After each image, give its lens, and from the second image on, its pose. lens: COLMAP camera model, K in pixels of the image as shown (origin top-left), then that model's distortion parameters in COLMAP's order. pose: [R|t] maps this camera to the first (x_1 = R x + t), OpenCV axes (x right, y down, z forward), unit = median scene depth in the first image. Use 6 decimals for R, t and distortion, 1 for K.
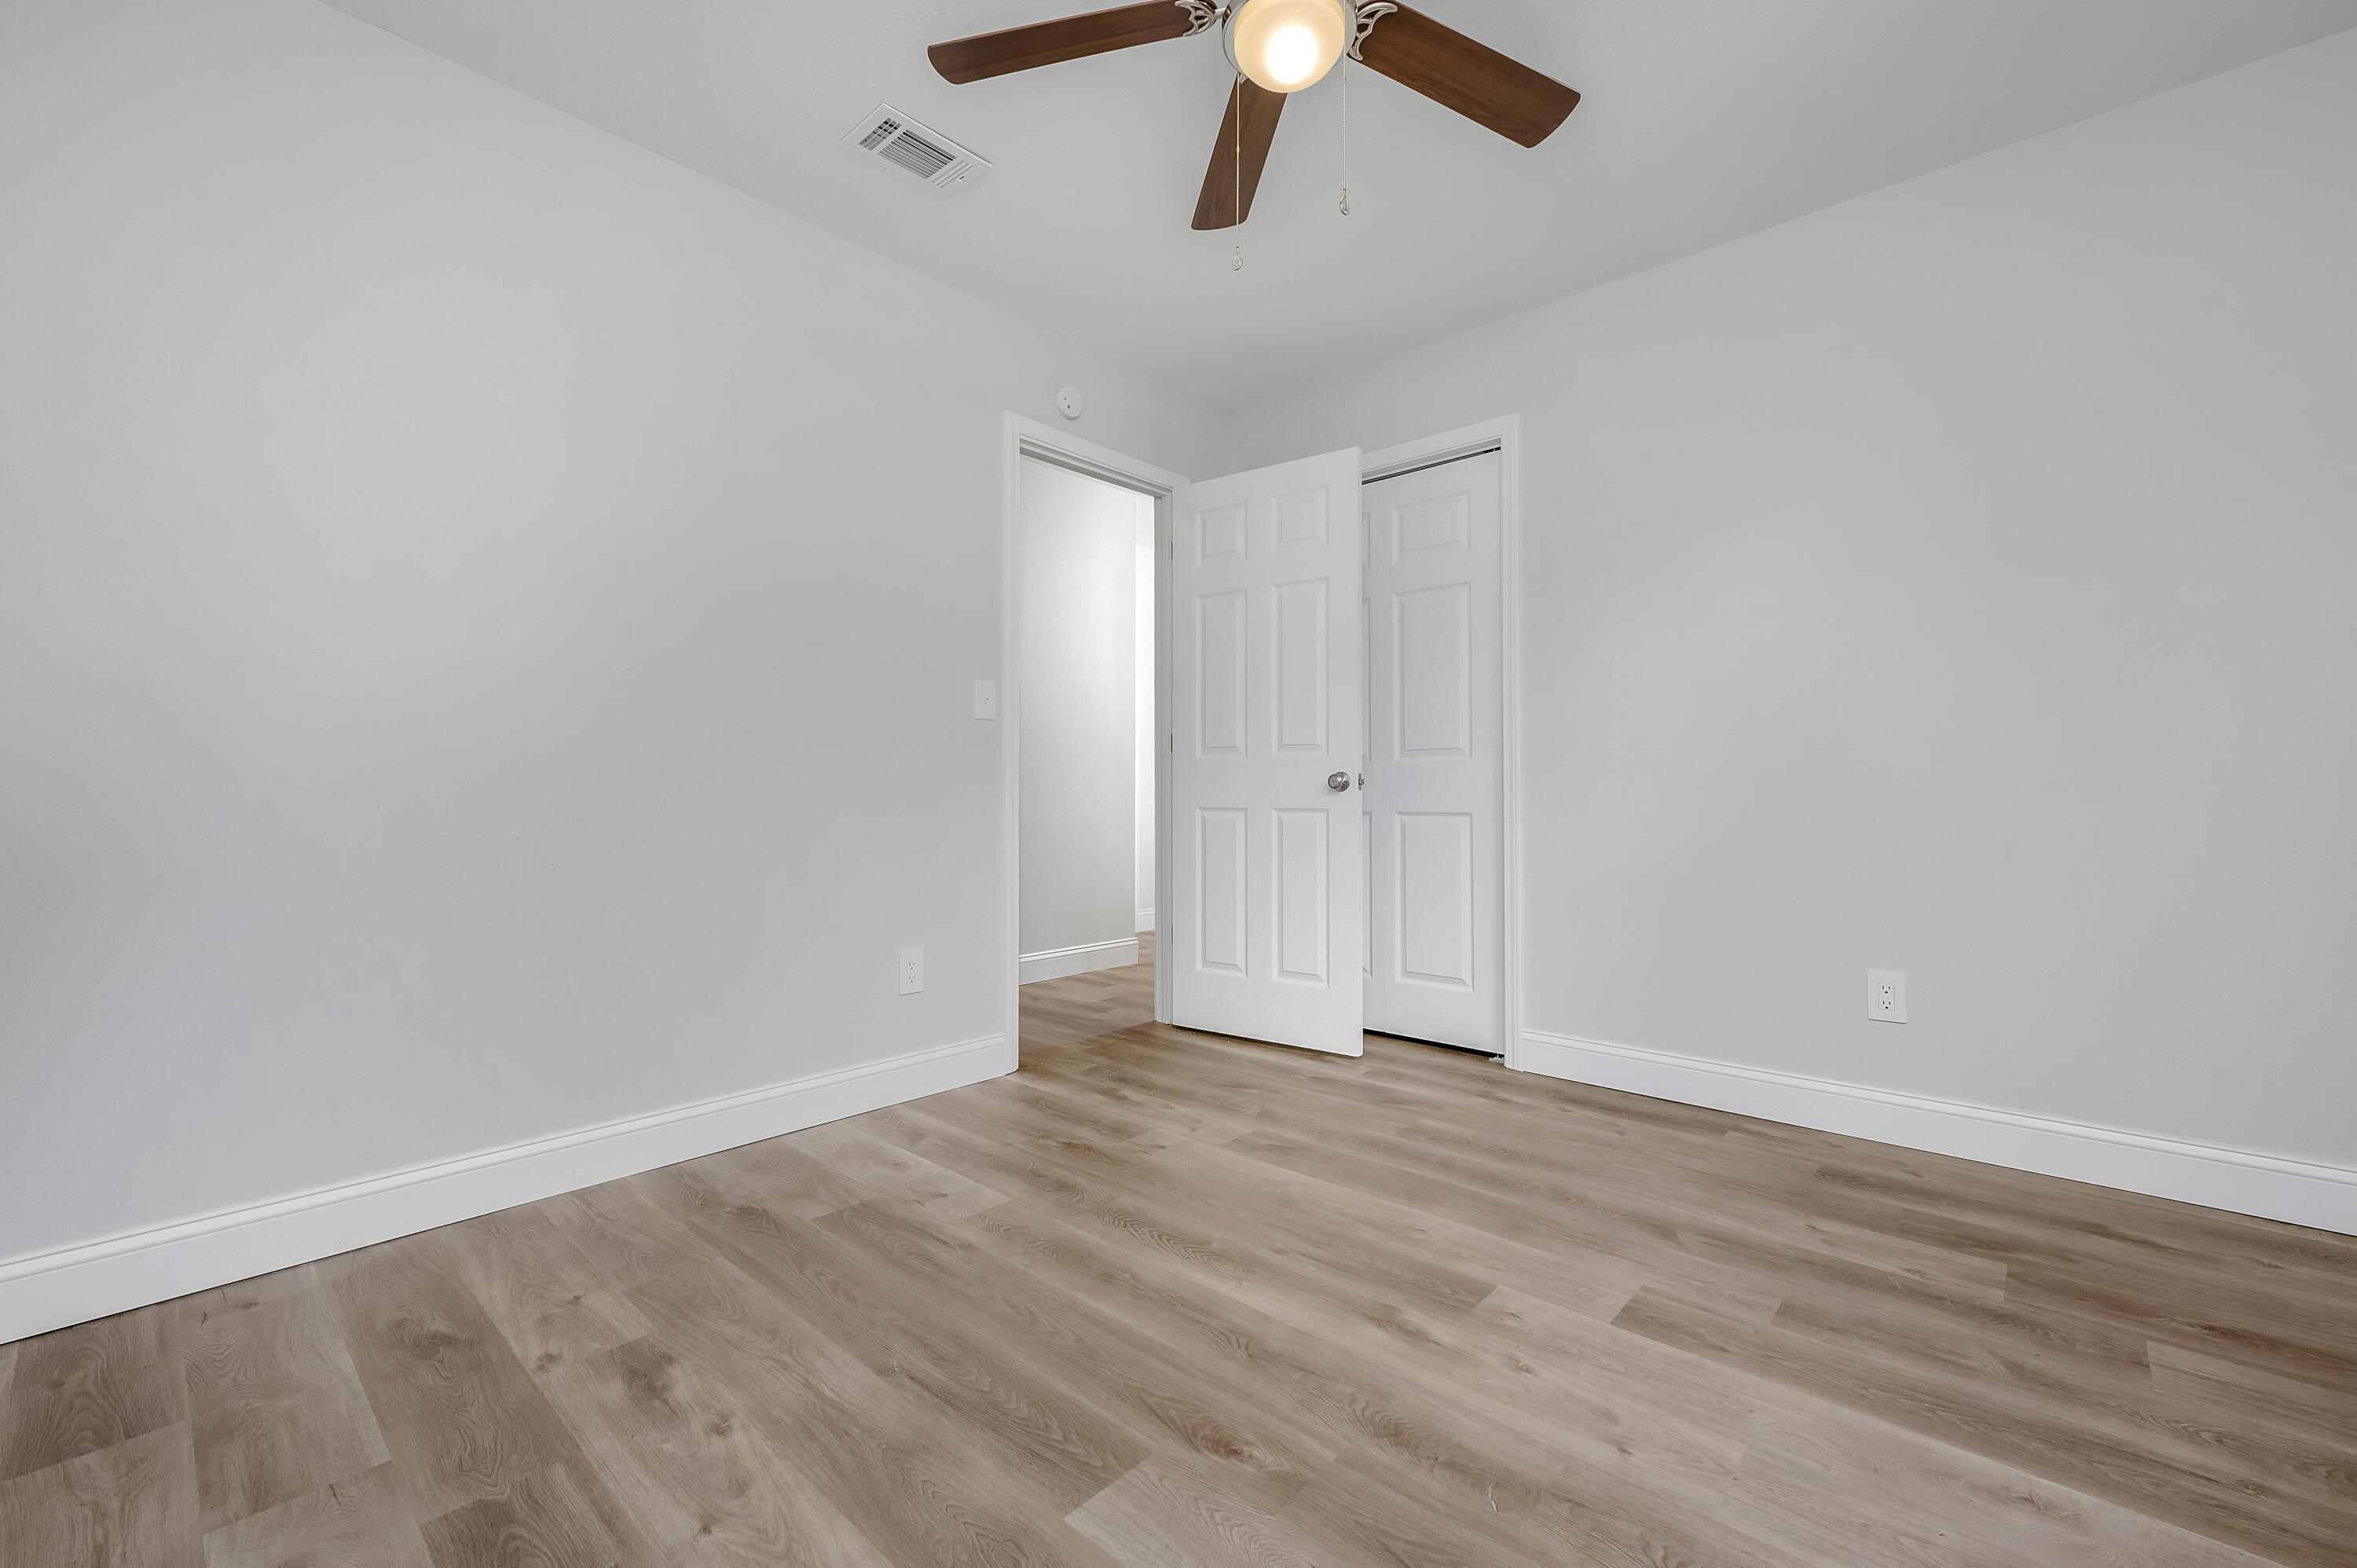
lens RADIAL K [[959.0, 0, 1184.6], [0, 959.0, 765.8], [0, 0, 1]] dist [0.000921, -0.000113]
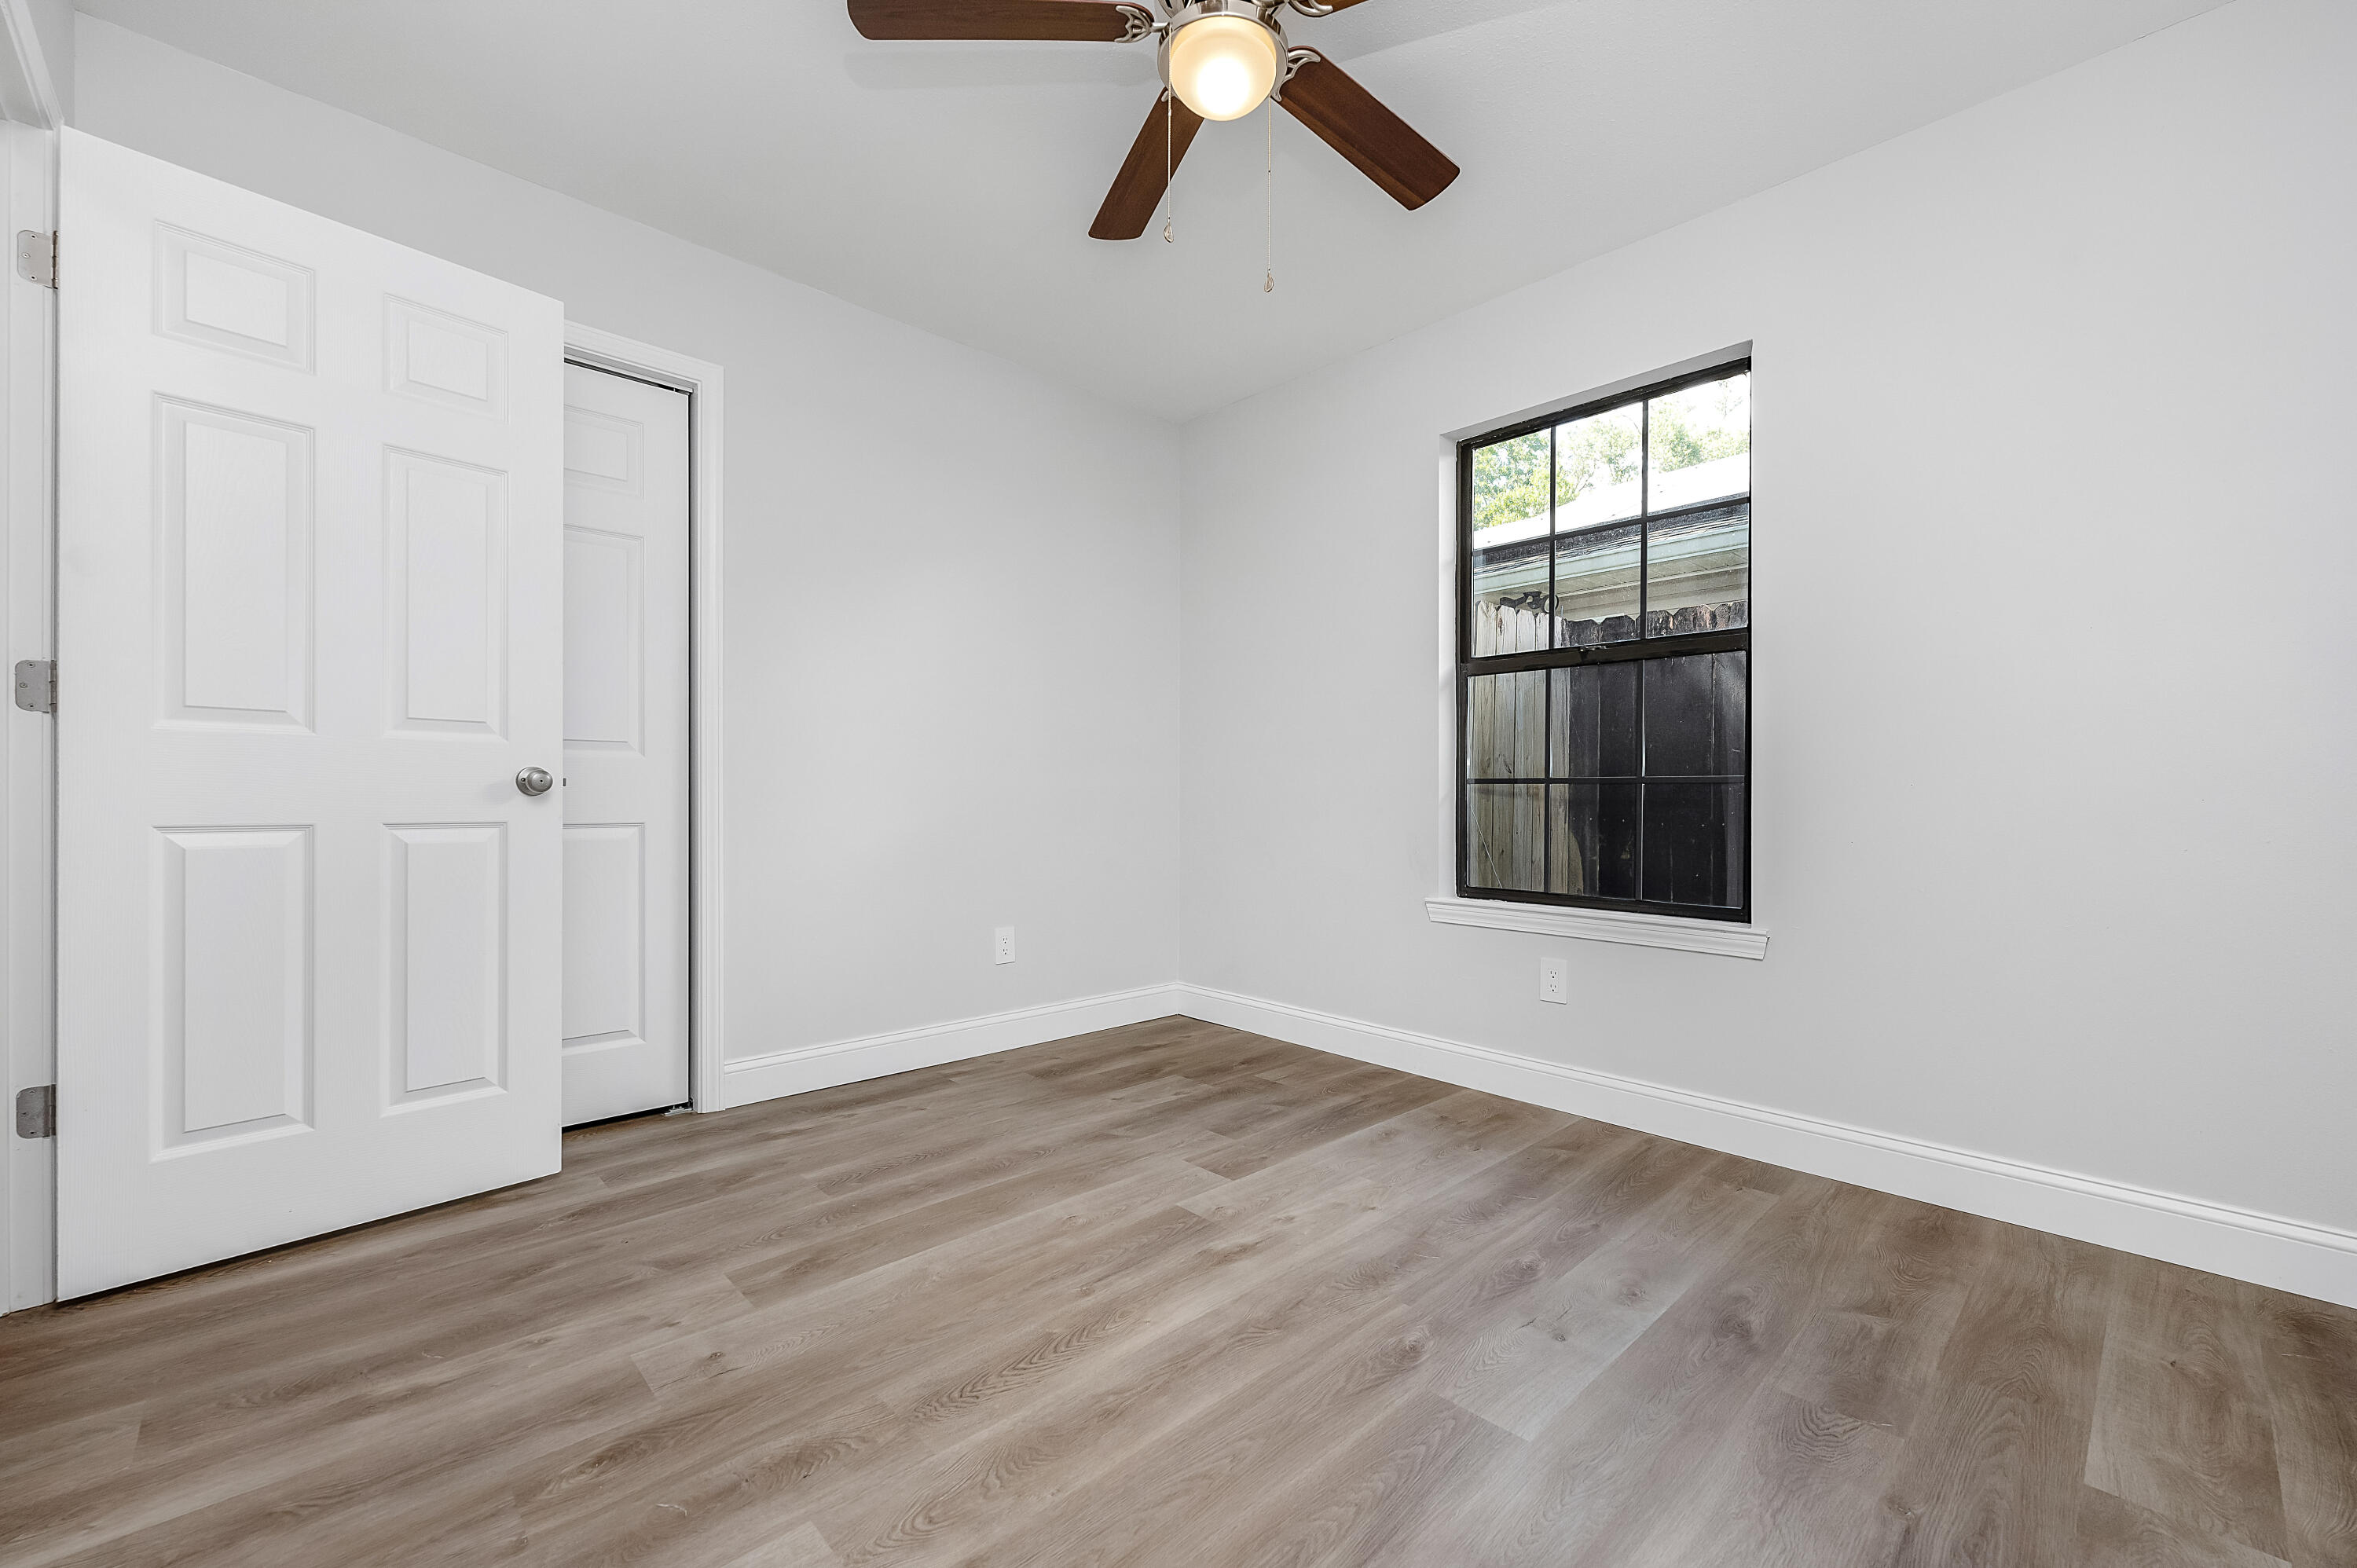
lens RADIAL K [[948.0, 0, 1170.9], [0, 948.0, 799.3], [0, 0, 1]] dist [0.001634, -0.000059]
pose [[0.085412, -0.000219, 0.996346, -0.789114], [-0.032931, 0.999453, 0.003043, 0.020904], [-0.995801, -0.033071, 0.085358, 0.831226]]
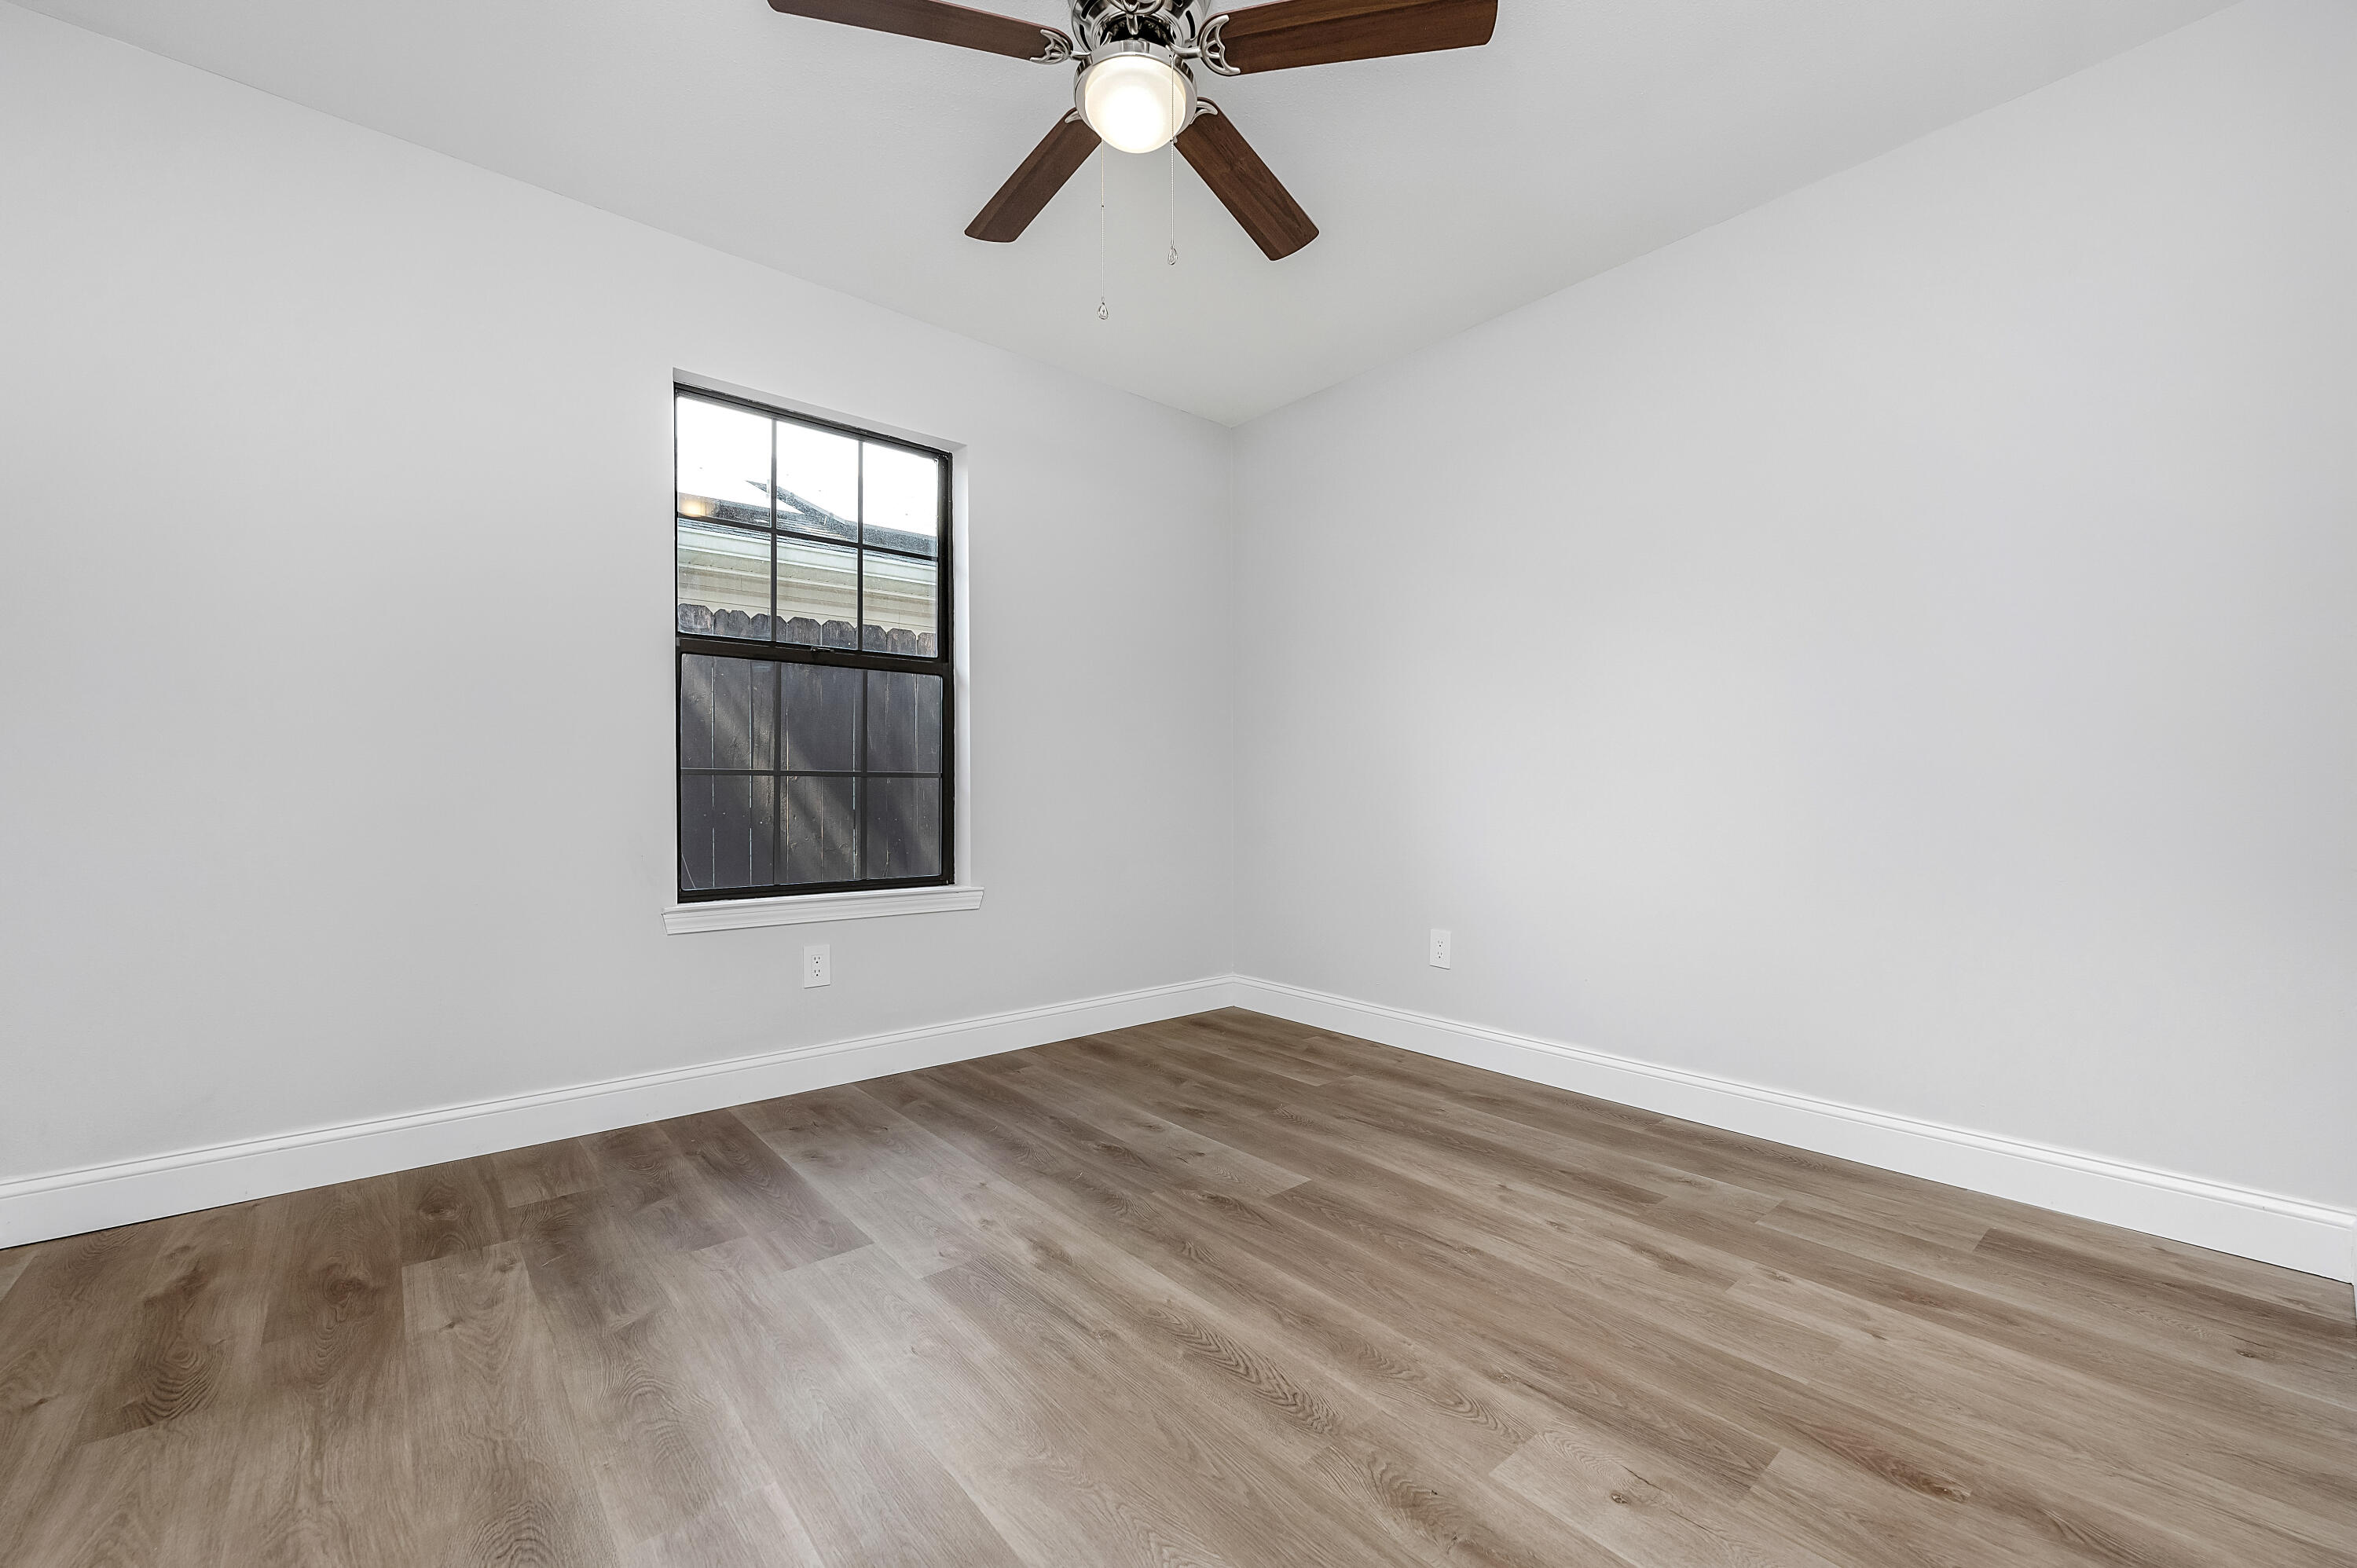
lens RADIAL K [[959.0, 0, 1184.6], [0, 959.0, 765.8], [0, 0, 1]] dist [0.000921, -0.000113]
pose [[-0.991523, 0.004460, 0.129851, -0.078352], [-0.002570, 0.998542, -0.053923, 0.047324], [-0.129902, -0.053799, -0.990066, 1.805394]]
